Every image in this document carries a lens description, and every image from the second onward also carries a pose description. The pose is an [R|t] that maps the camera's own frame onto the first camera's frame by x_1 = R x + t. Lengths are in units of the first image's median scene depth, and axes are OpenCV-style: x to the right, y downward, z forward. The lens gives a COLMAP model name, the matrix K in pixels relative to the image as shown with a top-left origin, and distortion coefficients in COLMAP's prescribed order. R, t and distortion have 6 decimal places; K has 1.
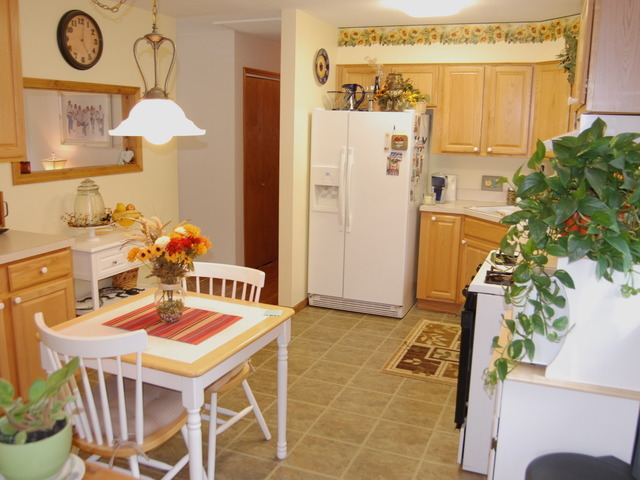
lens RADIAL K [[591.5, 0, 323.9], [0, 591.5, 242.2], [0, 0, 1]] dist [-0.049168, 0.000000]
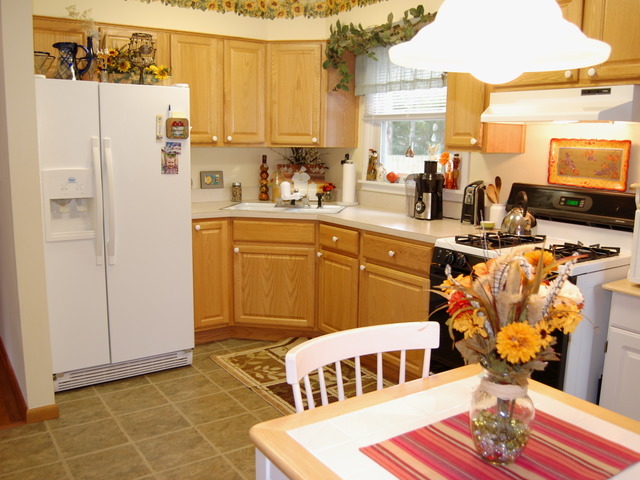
lens RADIAL K [[591.5, 0, 320.4], [0, 591.5, 237.7], [0, 0, 1]] dist [-0.049168, 0.000000]
pose [[0.558813, -0.147717, 0.816032, -0.372777], [0.166628, 0.983940, 0.064005, -0.050886], [-0.812381, 0.100207, 0.574452, 0.433856]]
